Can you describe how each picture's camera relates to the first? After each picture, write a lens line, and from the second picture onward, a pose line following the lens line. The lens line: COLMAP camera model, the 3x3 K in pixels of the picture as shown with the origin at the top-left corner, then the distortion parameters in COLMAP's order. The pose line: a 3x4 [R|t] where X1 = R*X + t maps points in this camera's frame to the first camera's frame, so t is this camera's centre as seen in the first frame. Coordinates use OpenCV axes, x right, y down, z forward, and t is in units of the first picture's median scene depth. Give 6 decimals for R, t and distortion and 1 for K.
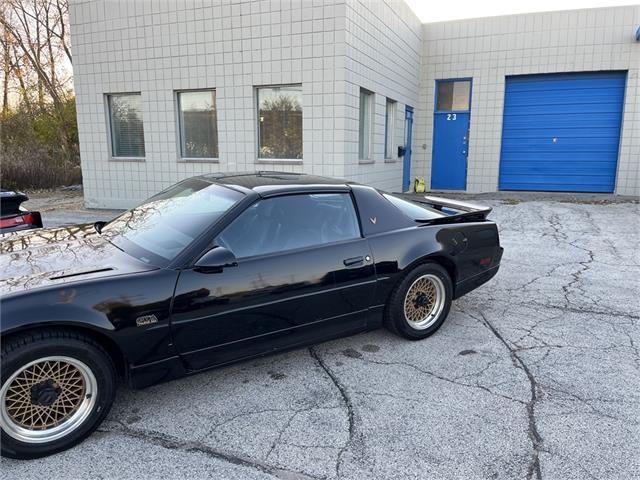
lens RADIAL K [[485.7, 0, 327.8], [0, 485.7, 246.3], [0, 0, 1]] dist [0.065284, -0.095836]
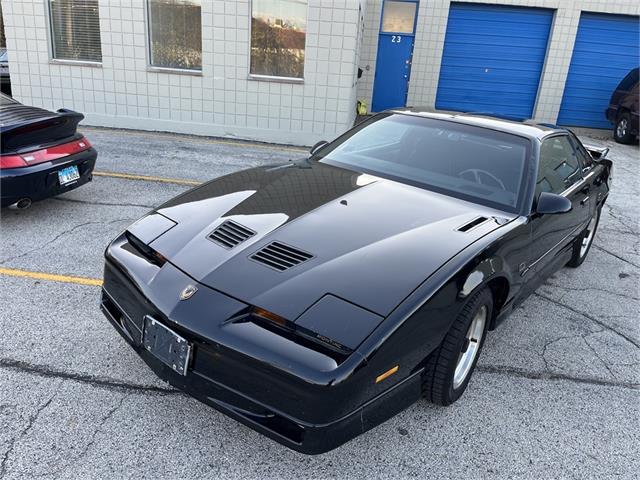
lens RADIAL K [[485.7, 0, 319.3], [0, 485.7, 244.8], [0, 0, 1]] dist [0.065284, -0.095836]
pose [[0.957954, -0.034763, 0.284808, -0.622953], [-0.013341, 0.986163, 0.165240, -0.035696], [-0.286612, -0.162091, 0.944235, 0.081921]]
